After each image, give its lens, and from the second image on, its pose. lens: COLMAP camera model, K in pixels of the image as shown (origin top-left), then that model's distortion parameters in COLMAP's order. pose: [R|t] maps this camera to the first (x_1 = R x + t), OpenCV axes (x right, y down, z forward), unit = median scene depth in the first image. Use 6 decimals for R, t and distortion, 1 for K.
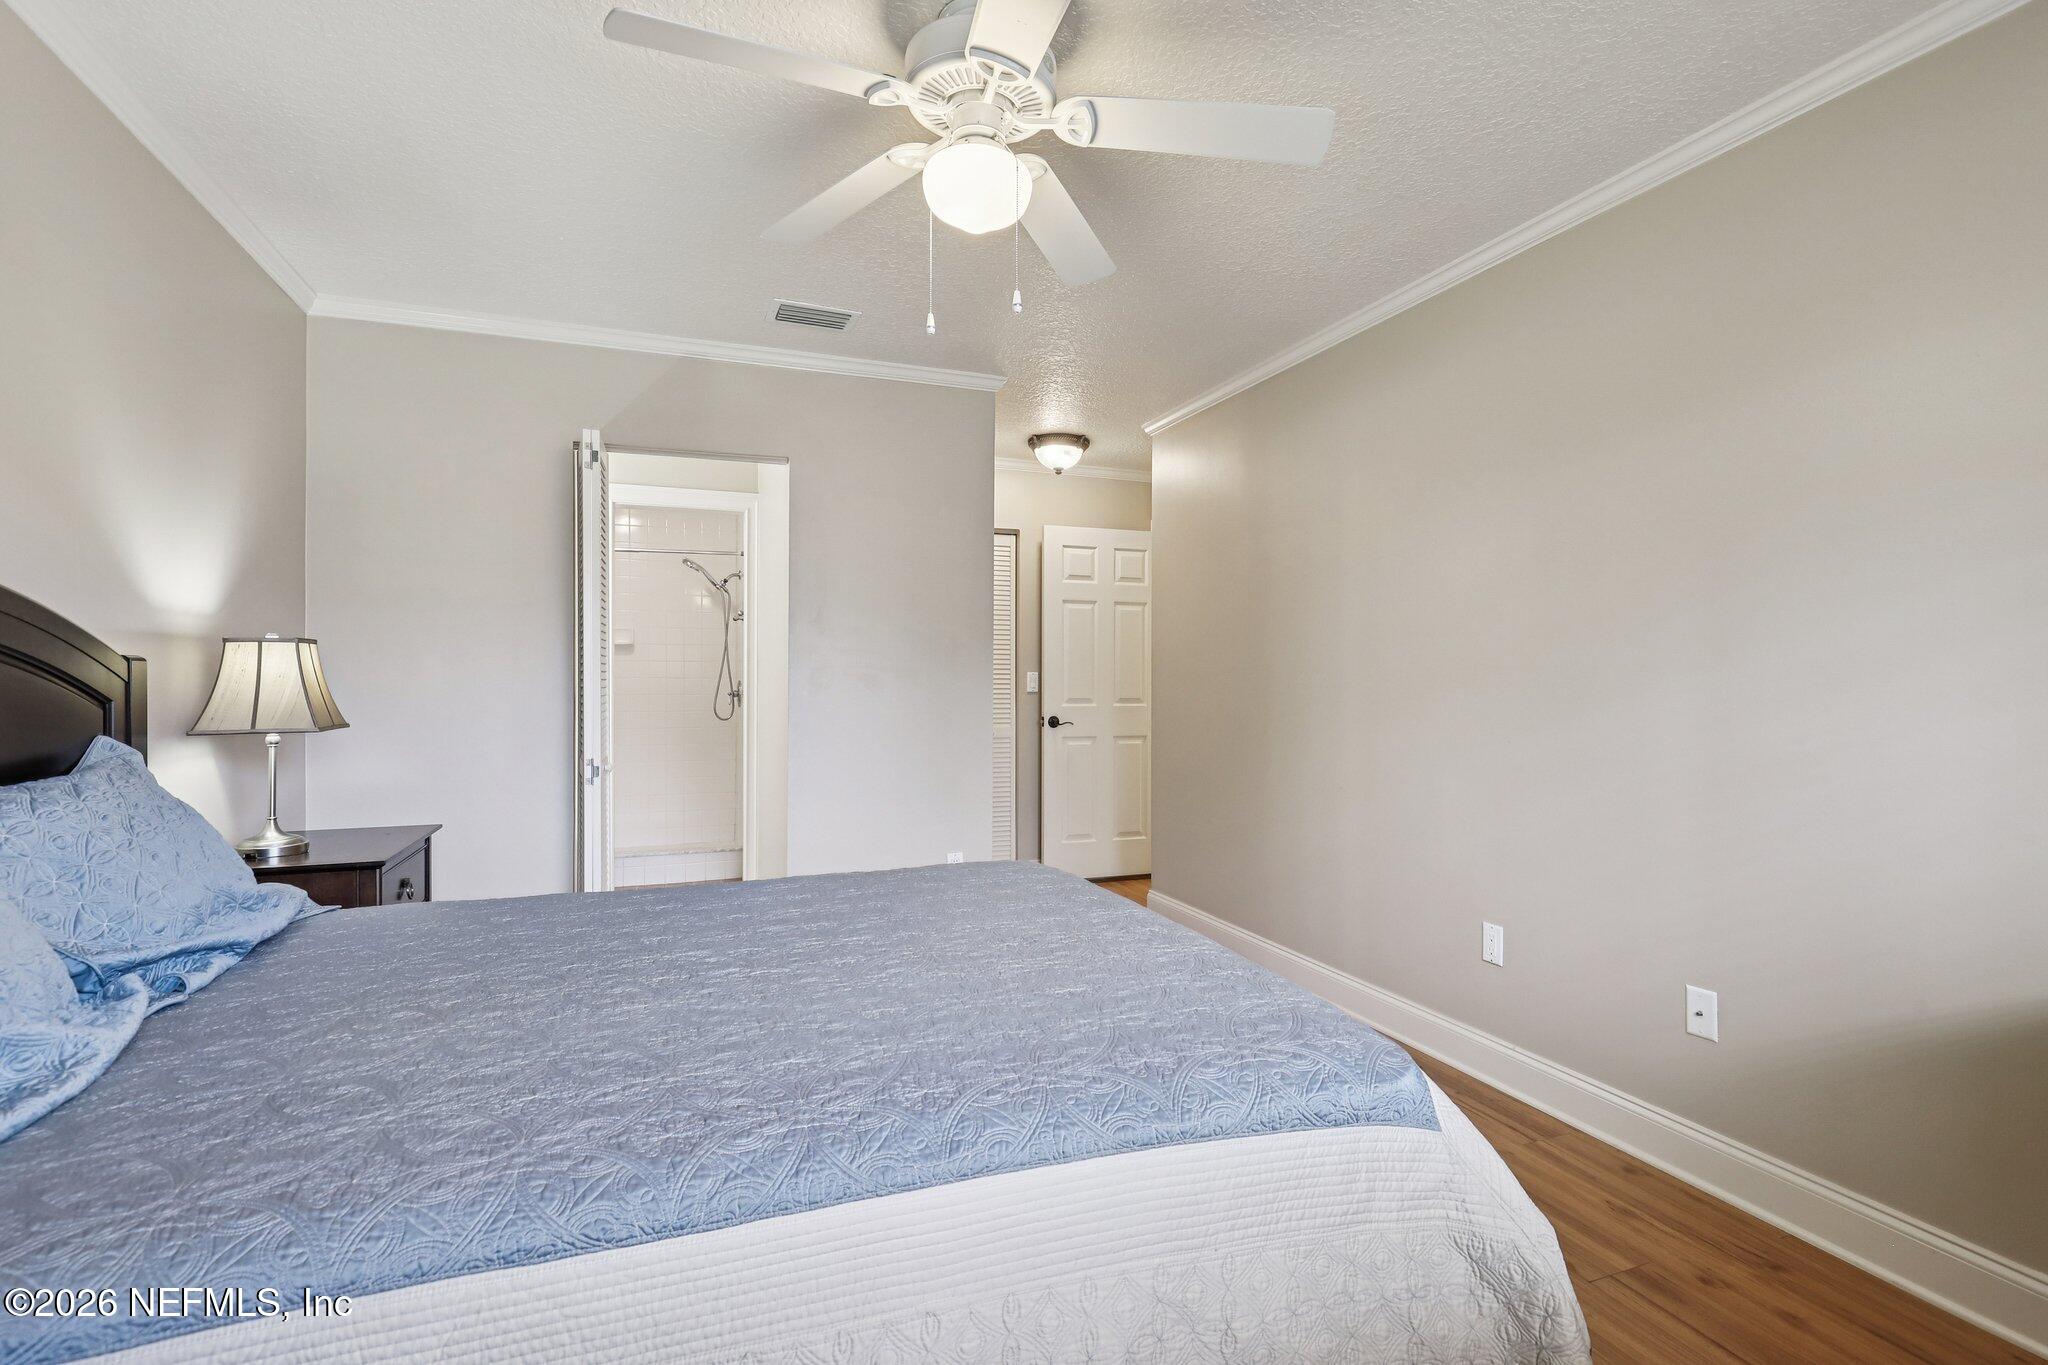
lens RADIAL K [[944.3, 0, 1023.8], [0, 944.3, 685.2], [0, 0, 1]] dist [0.003560, 0.000353]
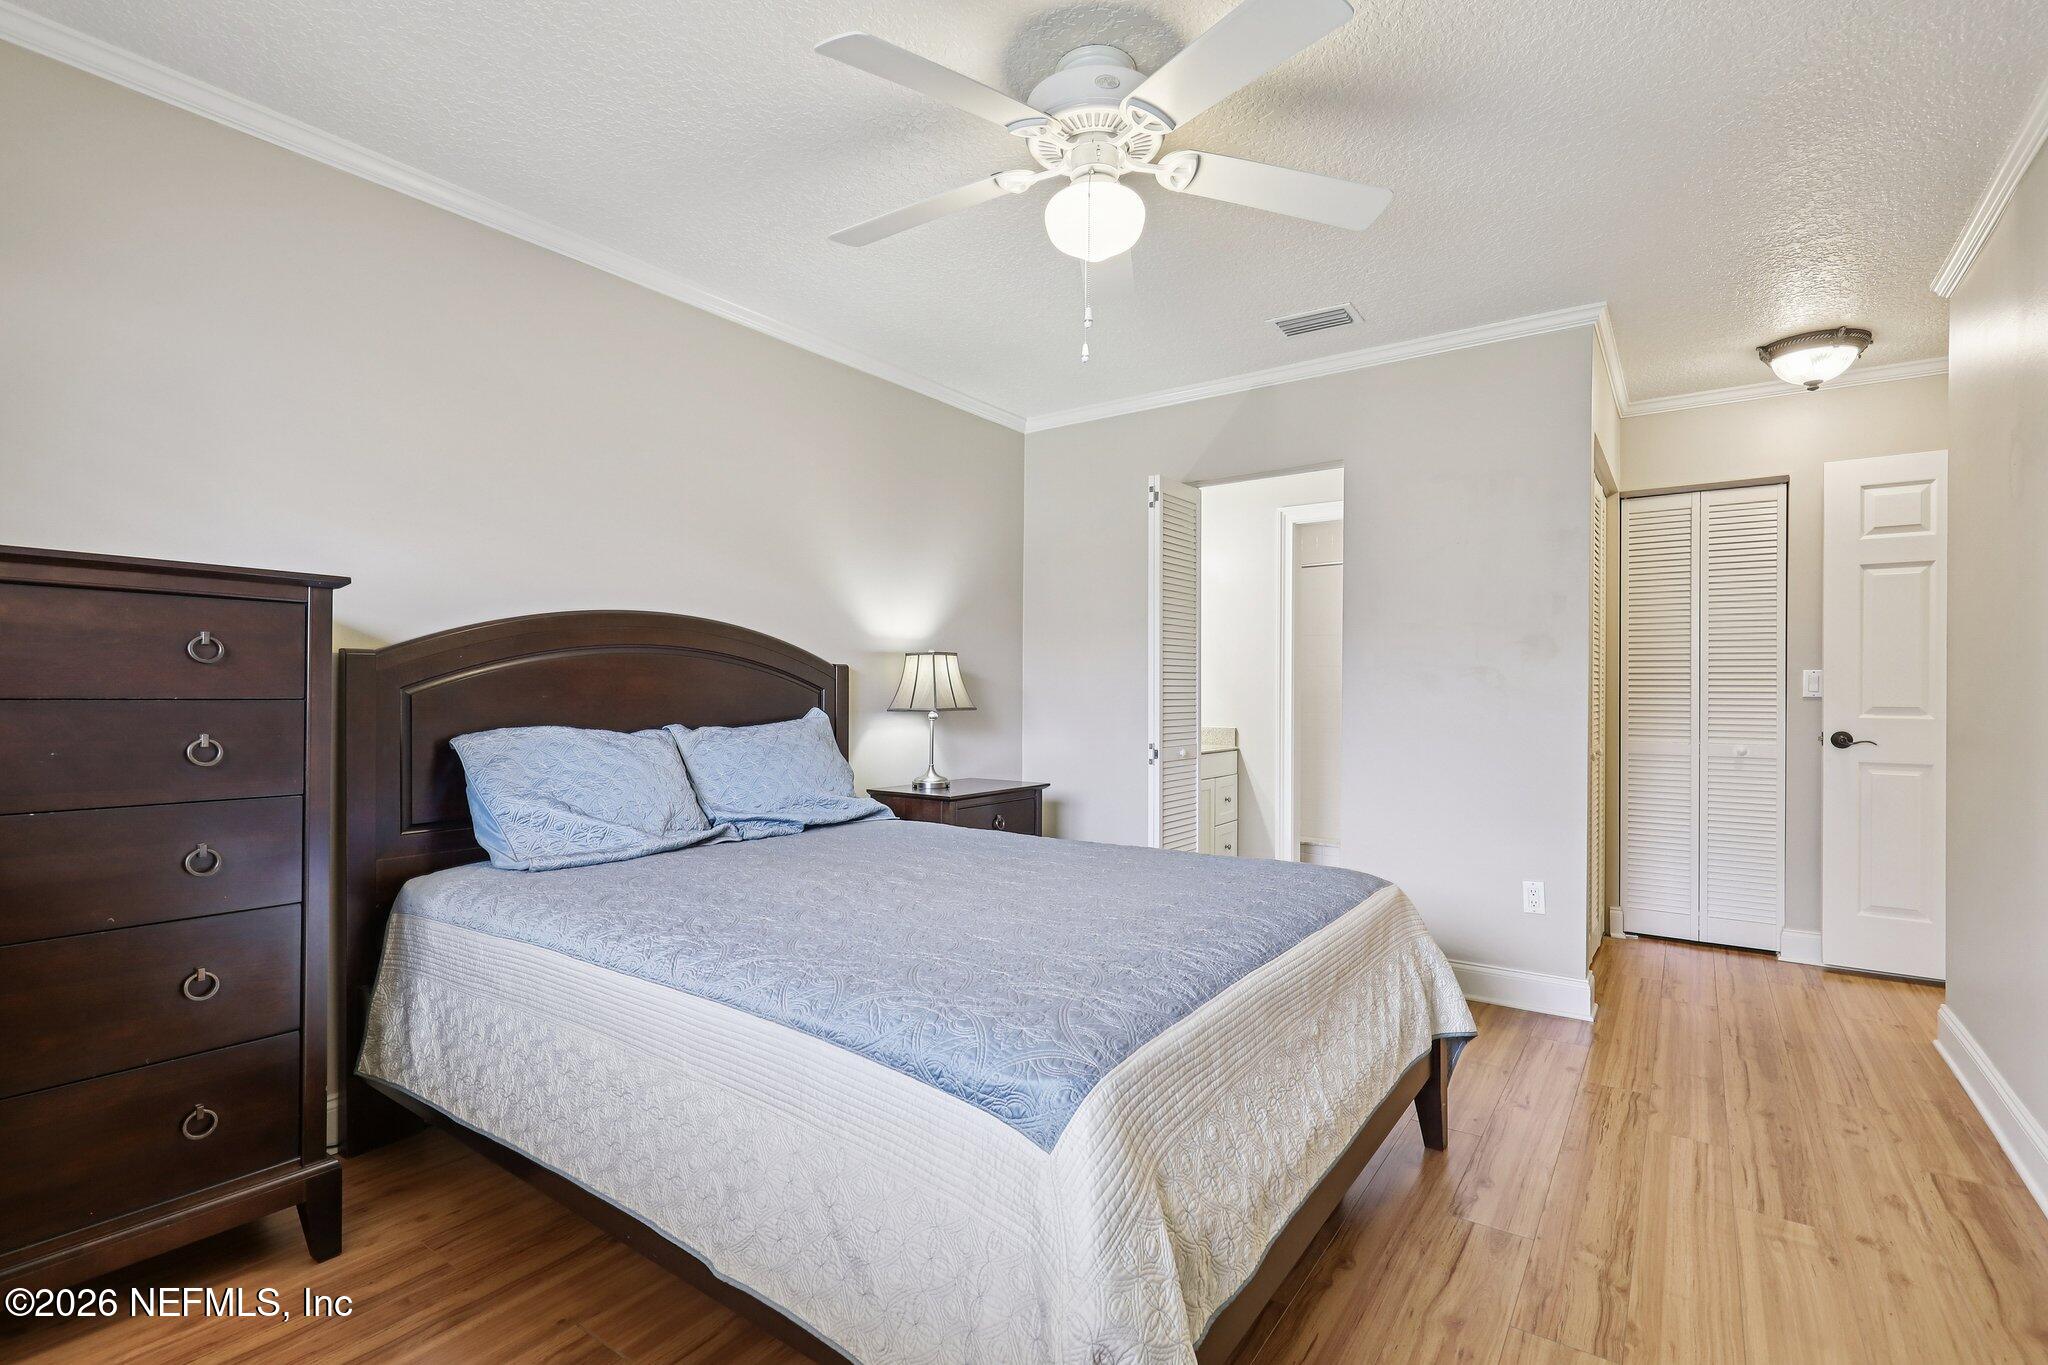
lens RADIAL K [[937.8, 0, 1040.1], [0, 937.8, 693.1], [0, 0, 1]] dist [0.001743, 0.000538]
pose [[0.560834, 0.004838, -0.827914, 0.418156], [-0.006863, 0.999976, 0.001195, 0.011091], [0.827899, 0.005012, 0.560854, 0.173718]]
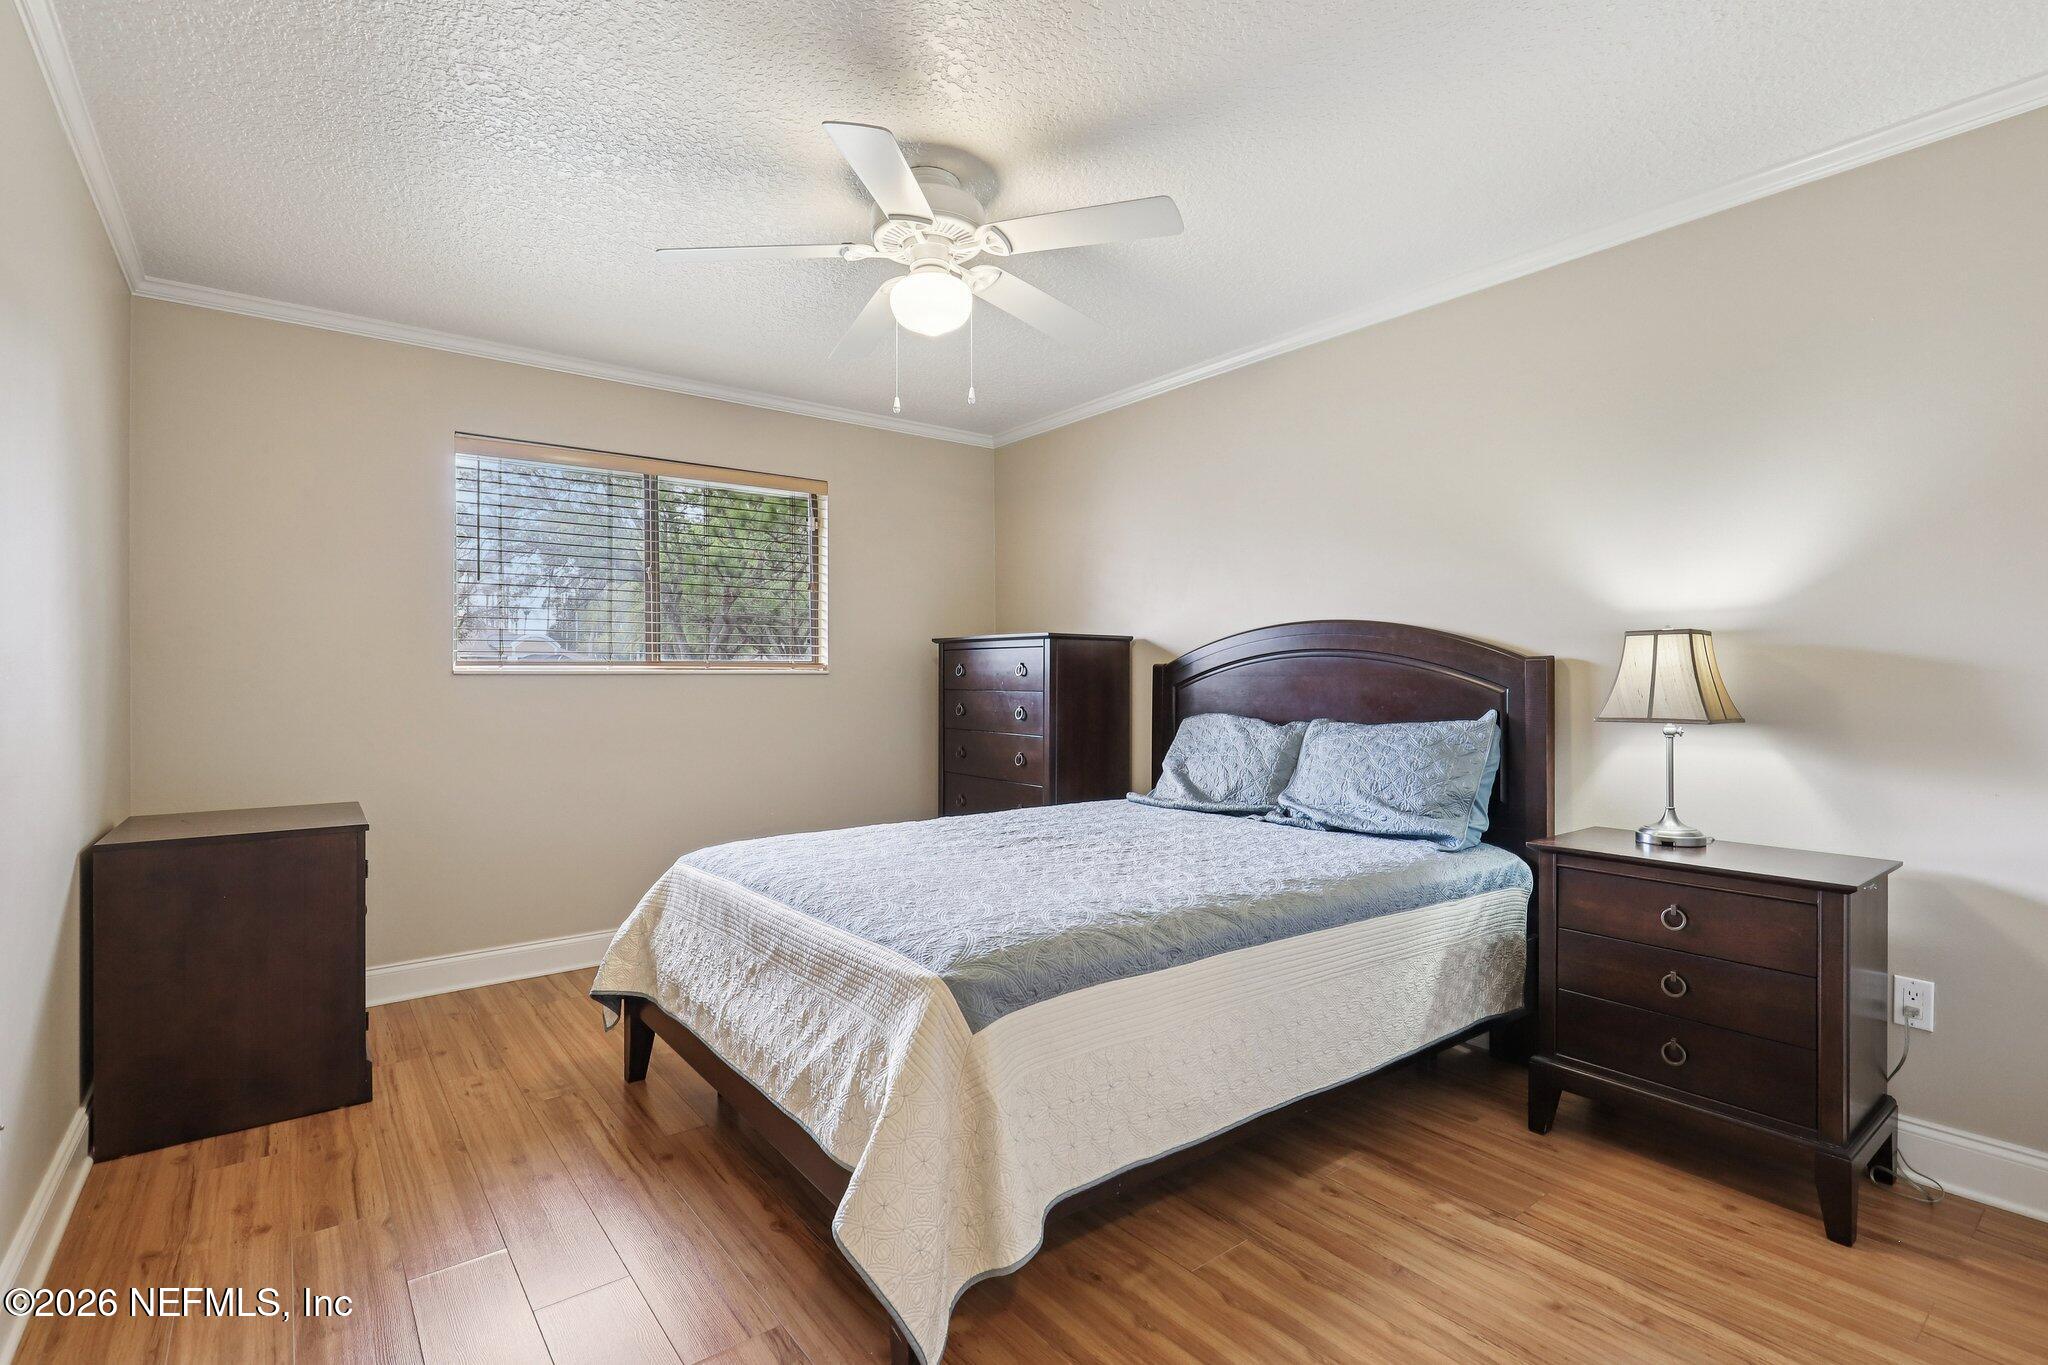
lens RADIAL K [[937.8, 0, 1040.1], [0, 937.8, 693.1], [0, 0, 1]] dist [0.001743, 0.000538]
pose [[-0.951993, 0.005040, -0.306077, 0.106123], [-0.000292, 0.999849, 0.017371, 0.001379], [0.306119, 0.016627, -0.951848, 1.176339]]
